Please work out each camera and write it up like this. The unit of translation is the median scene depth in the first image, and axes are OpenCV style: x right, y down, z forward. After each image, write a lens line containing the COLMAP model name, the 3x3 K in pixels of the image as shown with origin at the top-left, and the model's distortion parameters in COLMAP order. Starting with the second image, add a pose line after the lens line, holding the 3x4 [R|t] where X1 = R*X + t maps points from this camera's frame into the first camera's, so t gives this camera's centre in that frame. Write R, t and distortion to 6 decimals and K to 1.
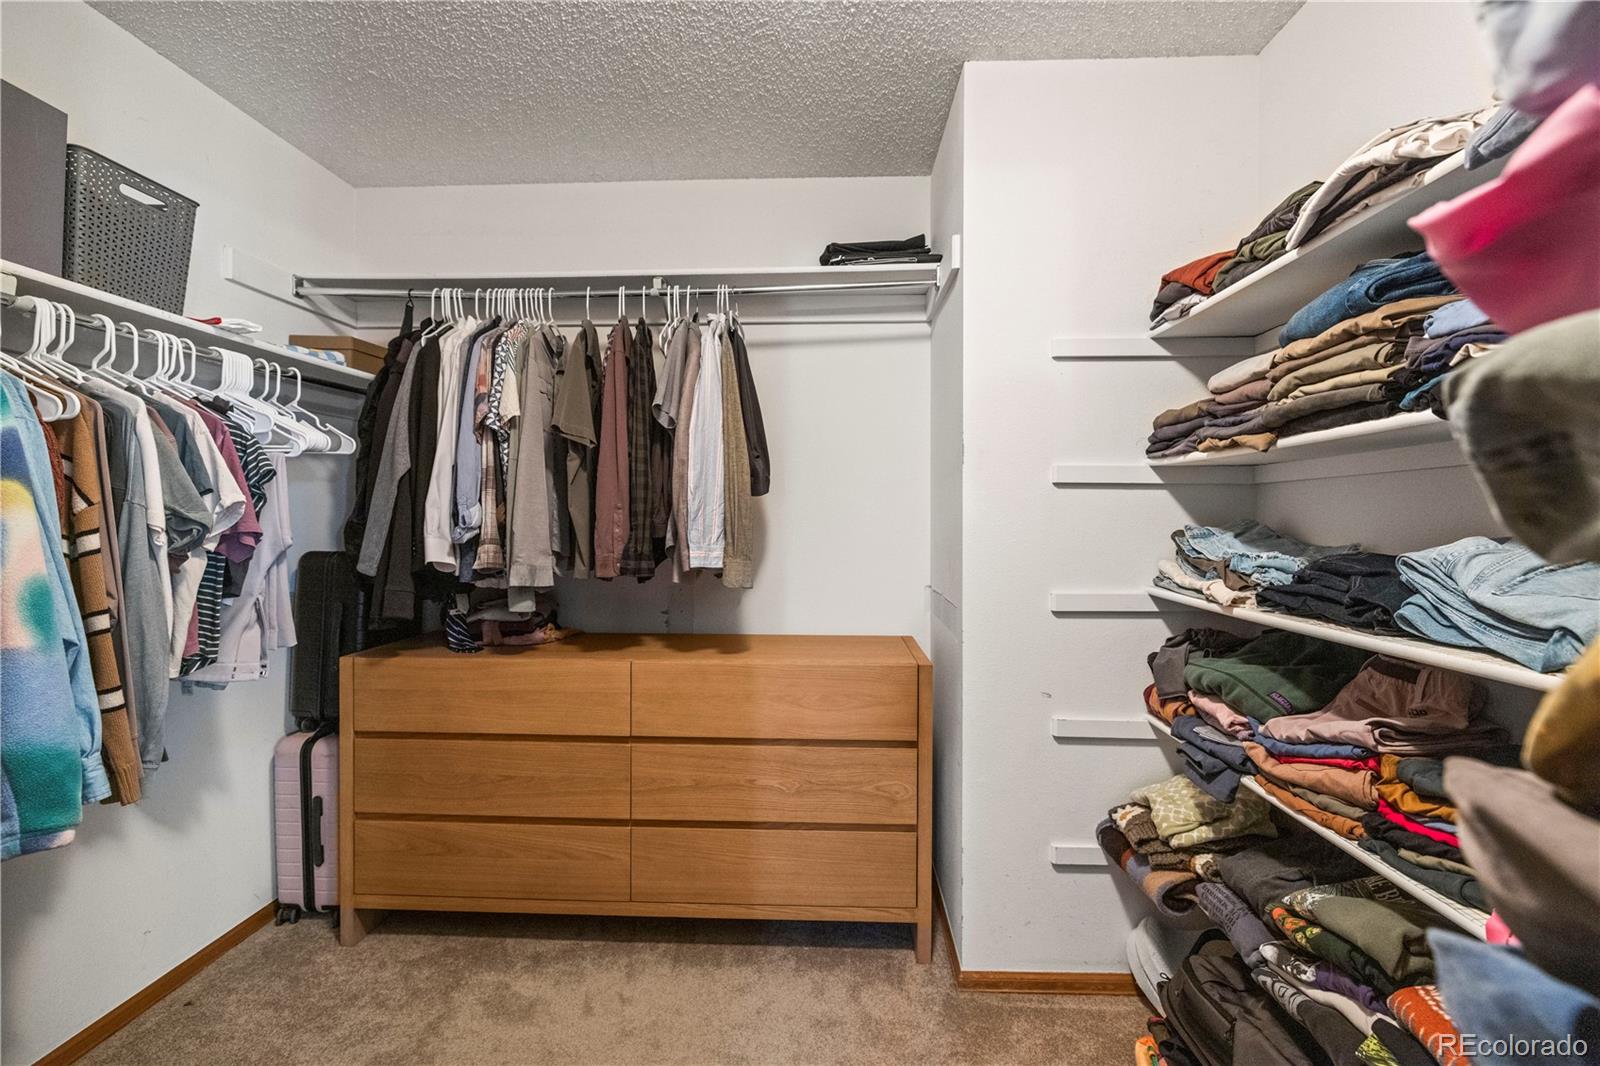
lens RADIAL K [[707.7, 0, 810.1], [0, 707.7, 526.0], [0, 0, 1]] dist [-0.007154, 0.000457]
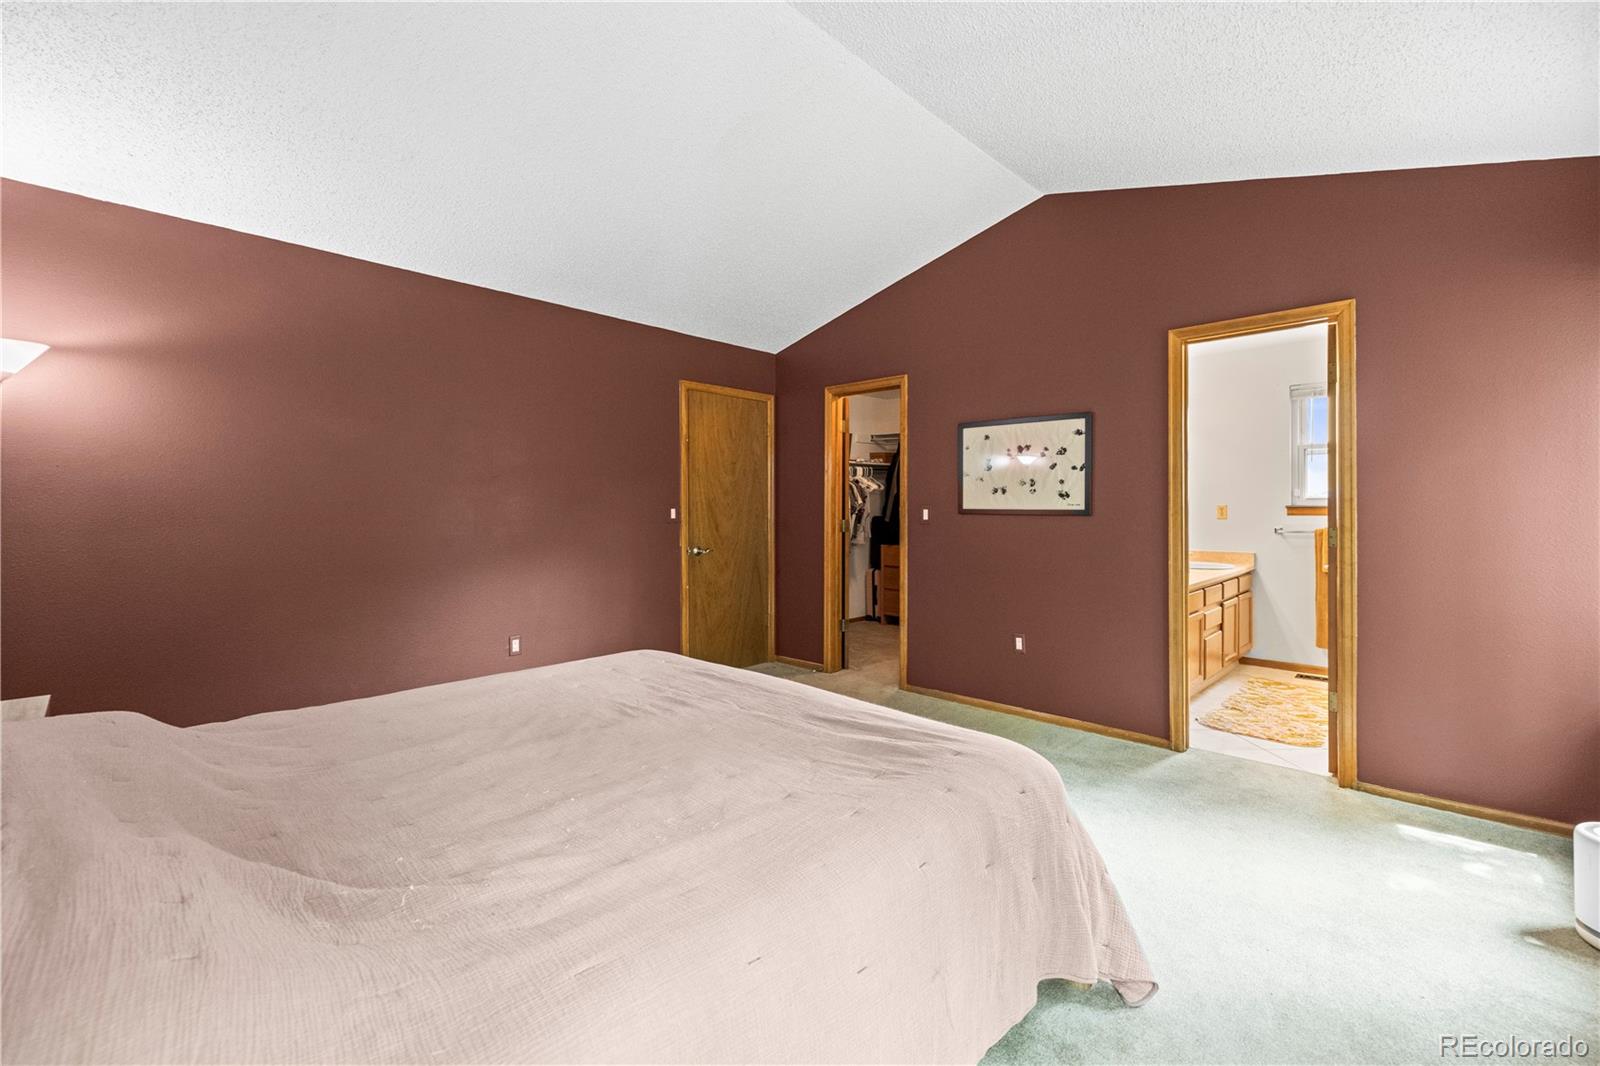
lens RADIAL K [[680.1, 0, 802.7], [0, 680.1, 522.0], [0, 0, 1]] dist [0.001681, 0.000299]
pose [[0.743579, 0.007188, -0.668610, 1.375614], [-0.000339, 0.999946, 0.010374, 0.032200], [0.668648, -0.007487, 0.743541, -1.874142]]
